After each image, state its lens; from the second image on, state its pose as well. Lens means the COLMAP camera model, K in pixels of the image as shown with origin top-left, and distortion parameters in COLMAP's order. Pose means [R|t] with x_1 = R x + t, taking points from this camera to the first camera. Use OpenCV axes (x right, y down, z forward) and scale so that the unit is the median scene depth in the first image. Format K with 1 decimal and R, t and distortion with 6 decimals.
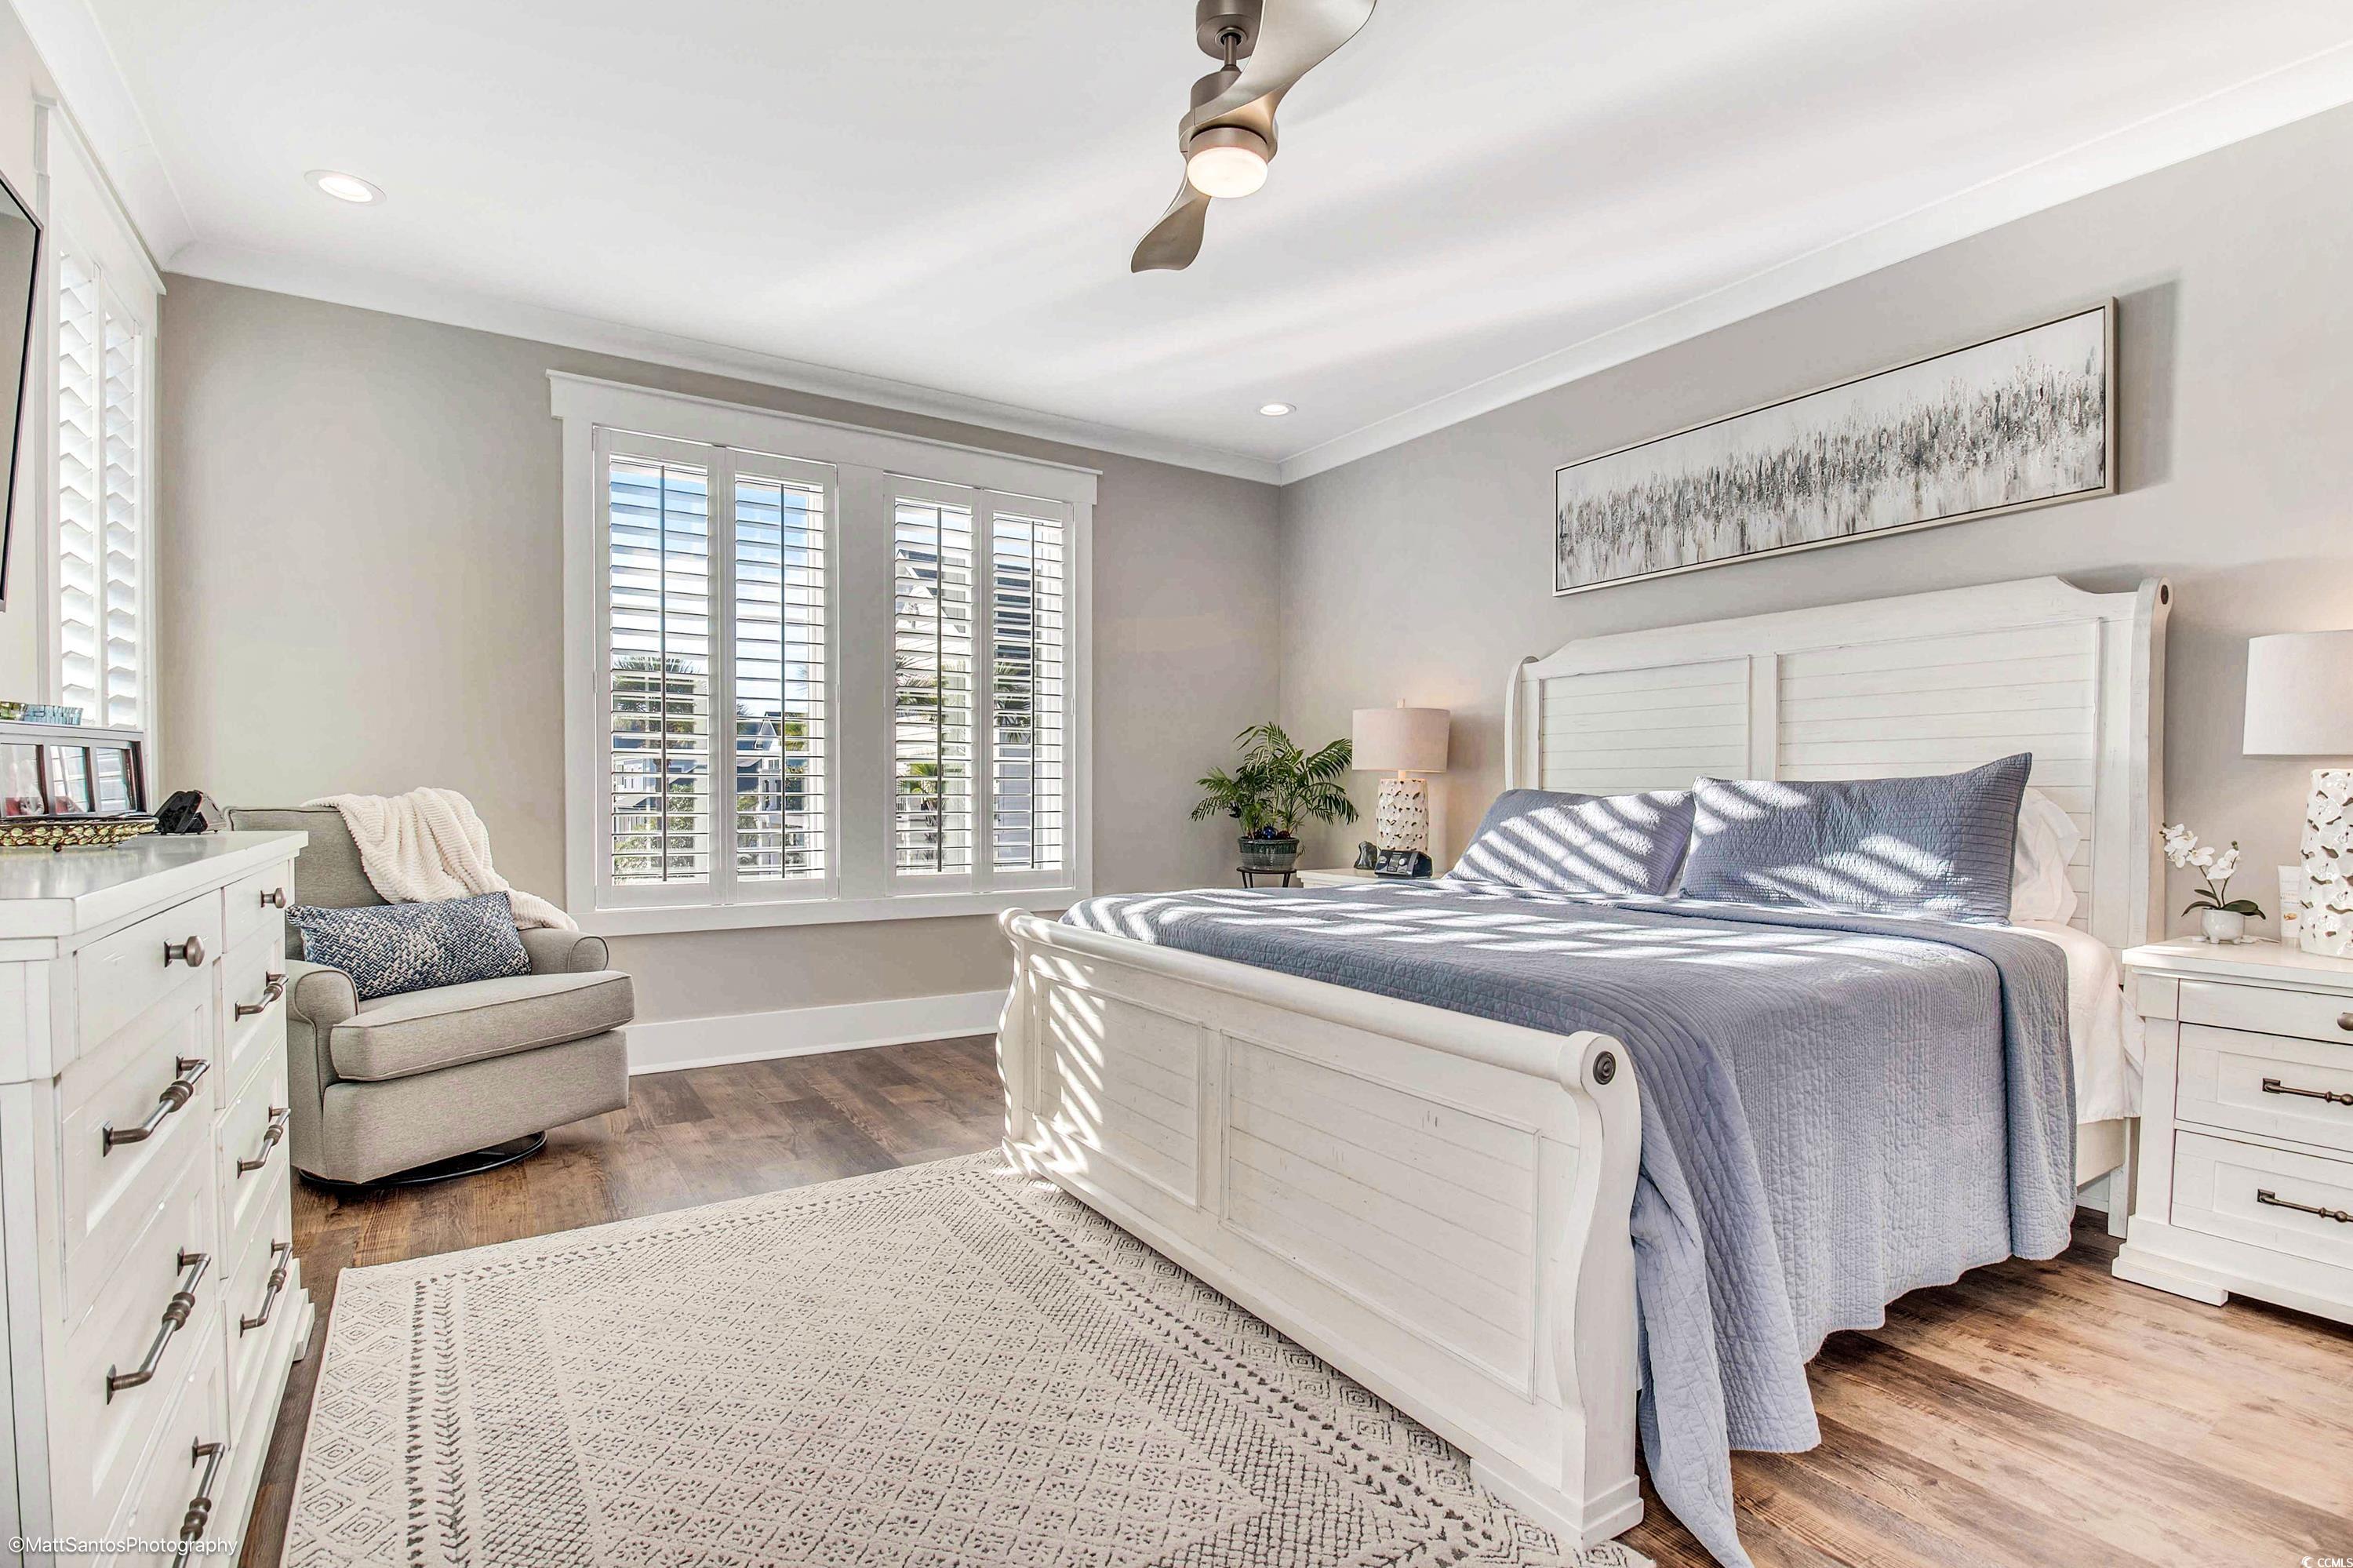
lens RADIAL K [[1143.3, 0, 1179.8], [0, 1143.3, 820.7], [0, 0, 1]] dist [0.002720, -0.000560]
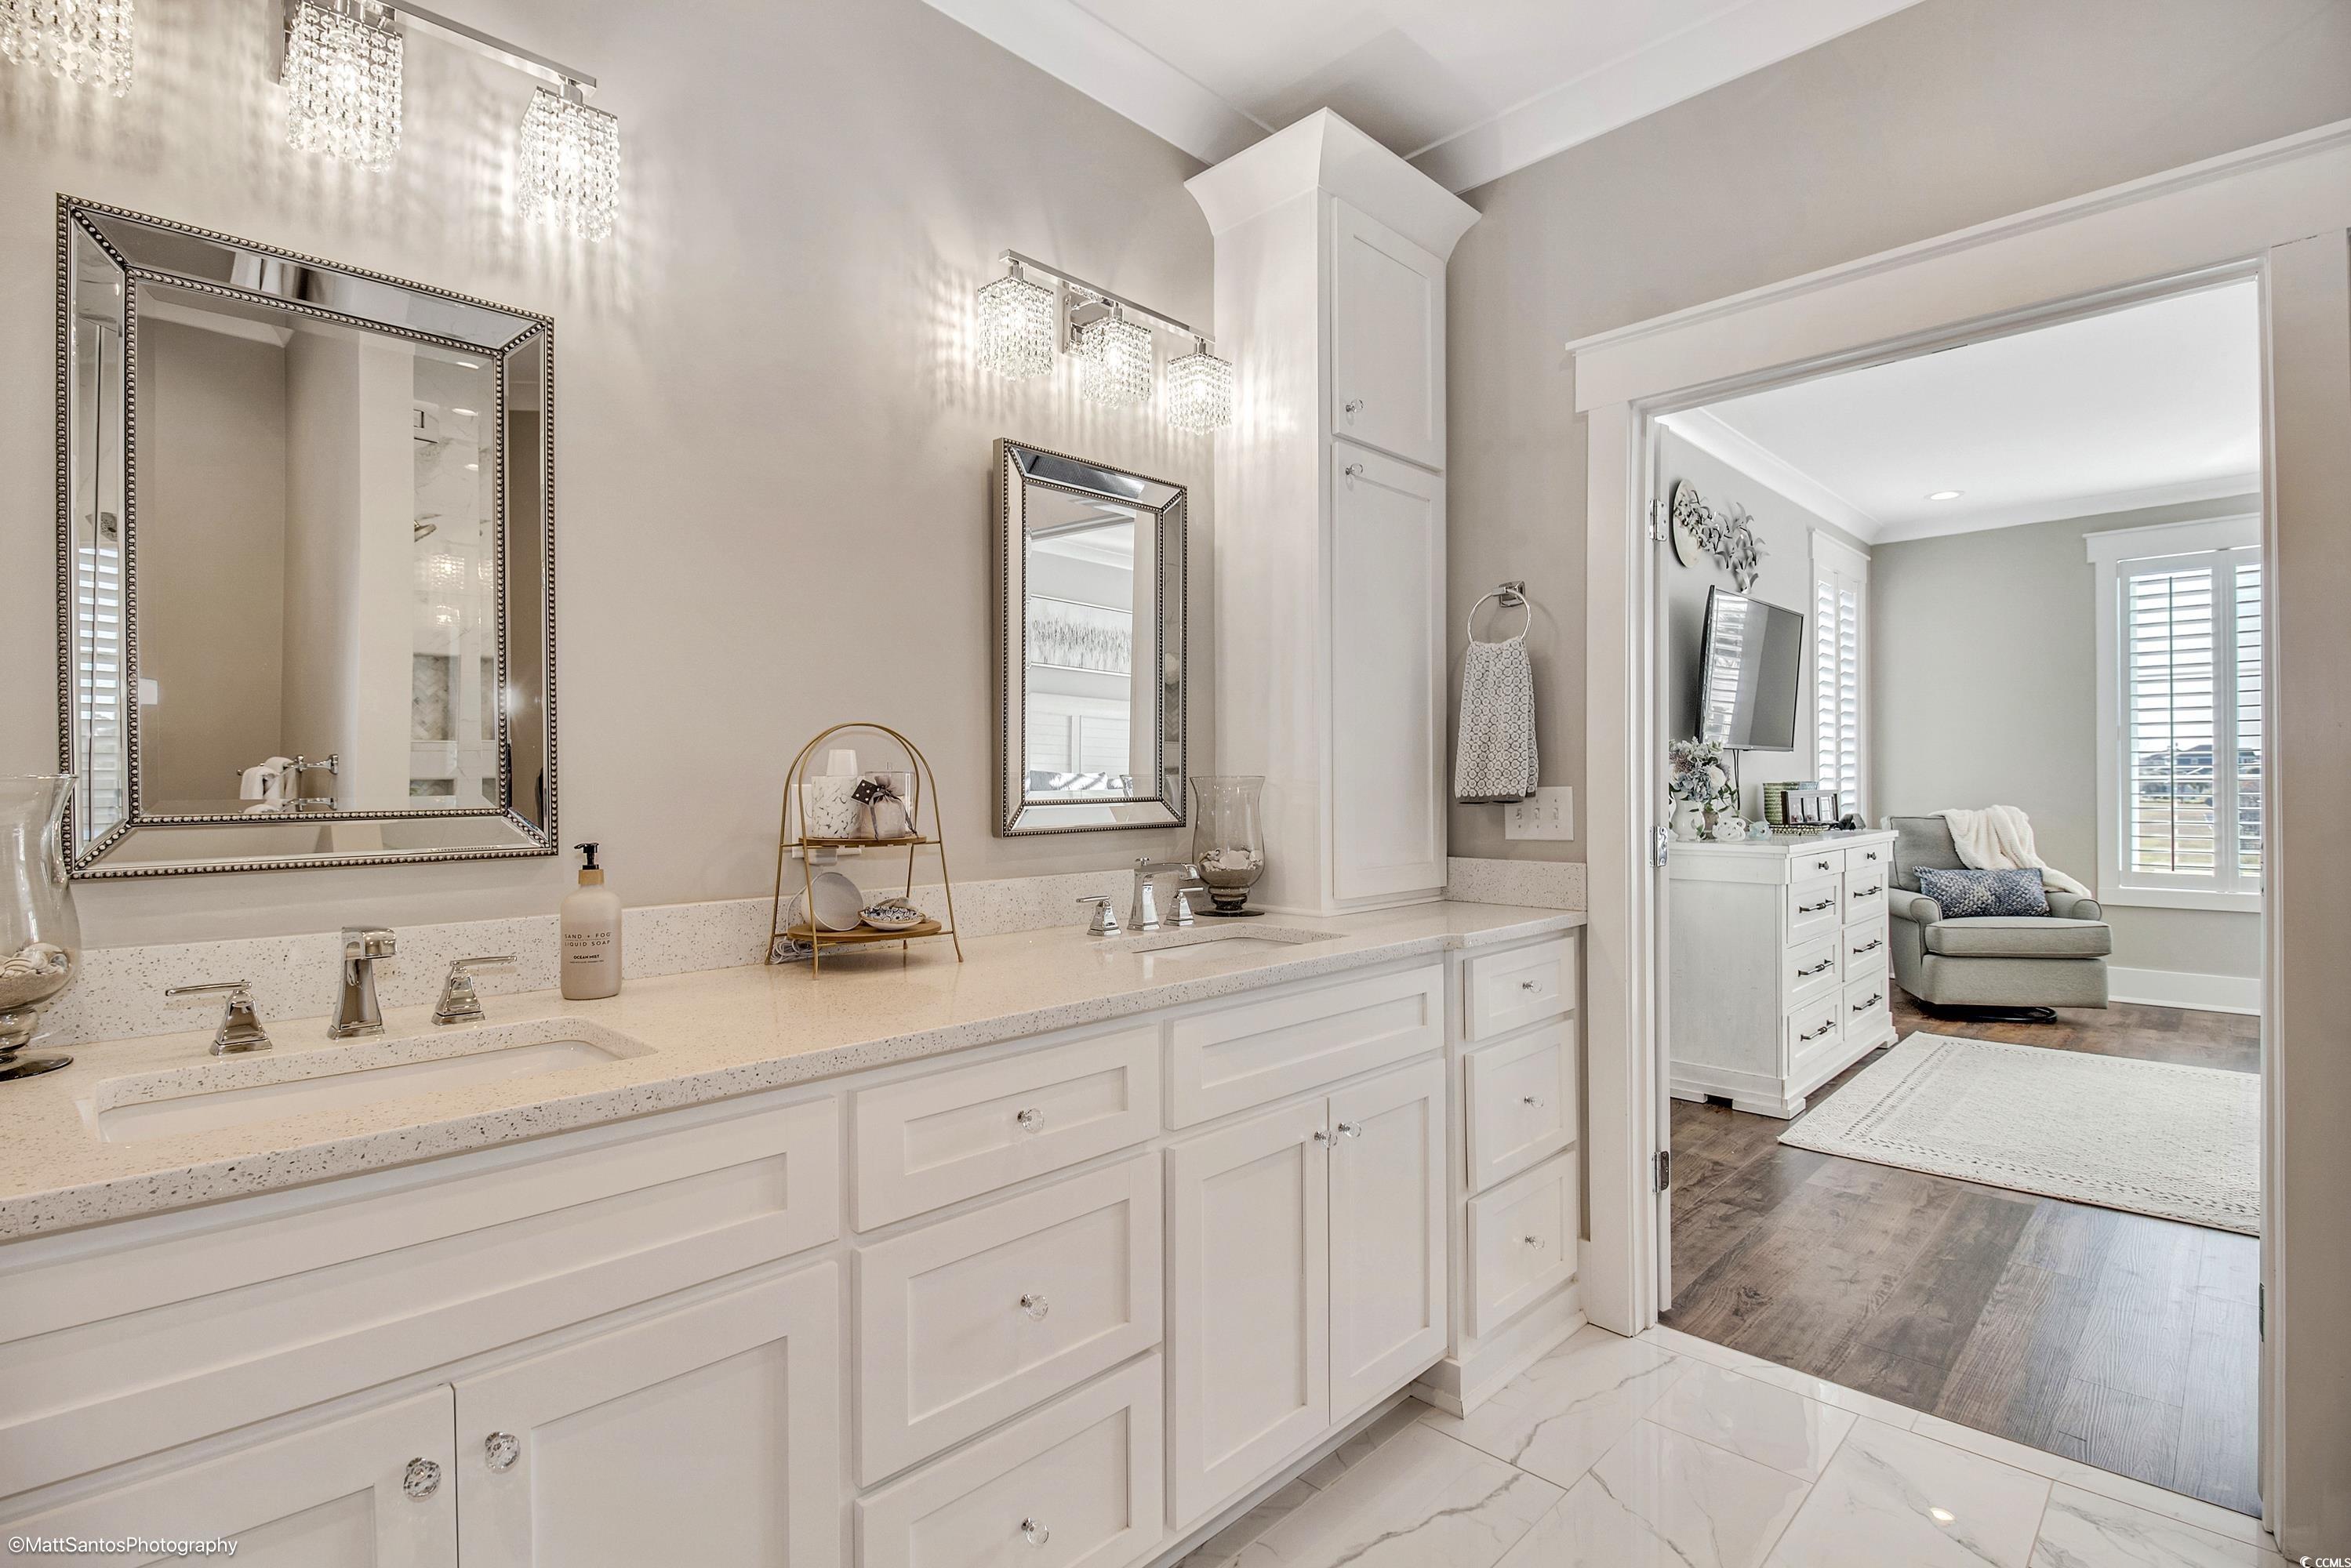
lens RADIAL K [[1104.9, 0, 1175.5], [0, 1104.9, 784.0], [0, 0, 1]] dist [-0.034738, 0.000363]
pose [[0.218289, -0.005605, -0.975868, 0.681958], [-0.016401, 0.999821, -0.009411, -0.025292], [0.975746, 0.018059, 0.218158, -0.582592]]
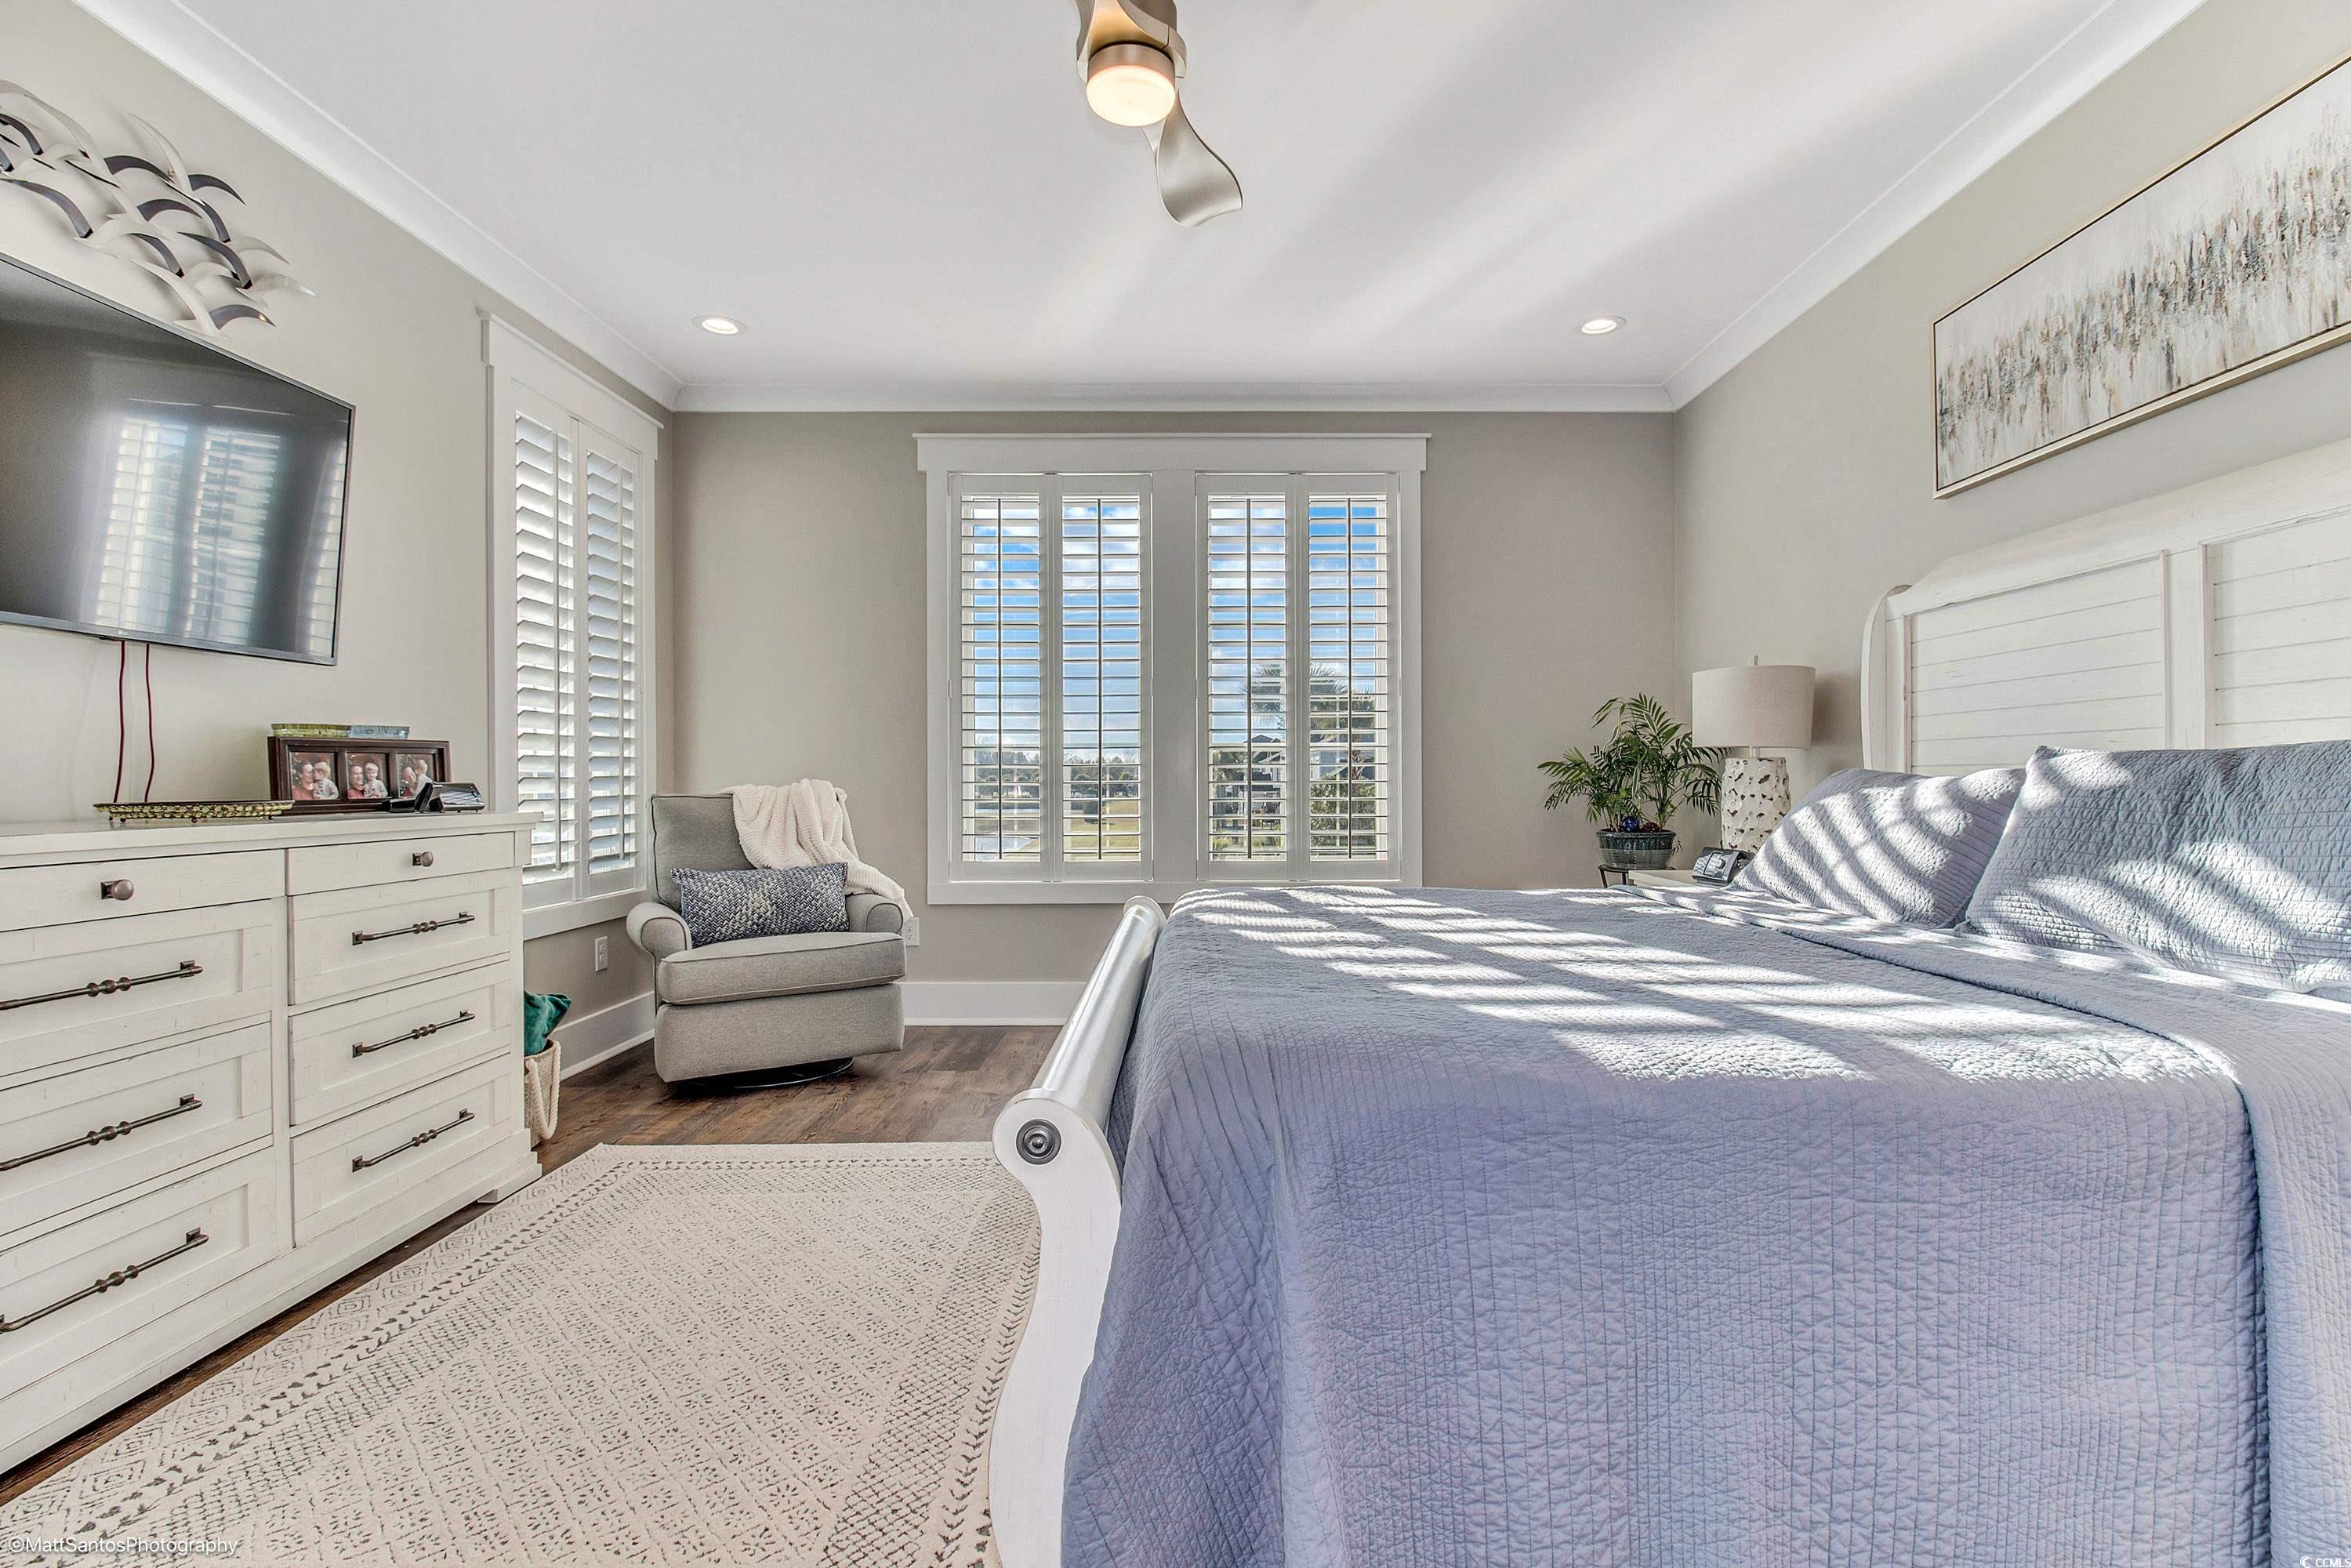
lens RADIAL K [[1119.2, 0, 1175.5], [0, 1119.2, 784.0], [0, 0, 1]] dist [0.015738, -0.015857]
pose [[0.837481, -0.005812, -0.546435, 0.373692], [-0.006056, 0.999783, -0.019916, -0.001092], [0.546433, 0.019988, 0.837264, 0.186811]]
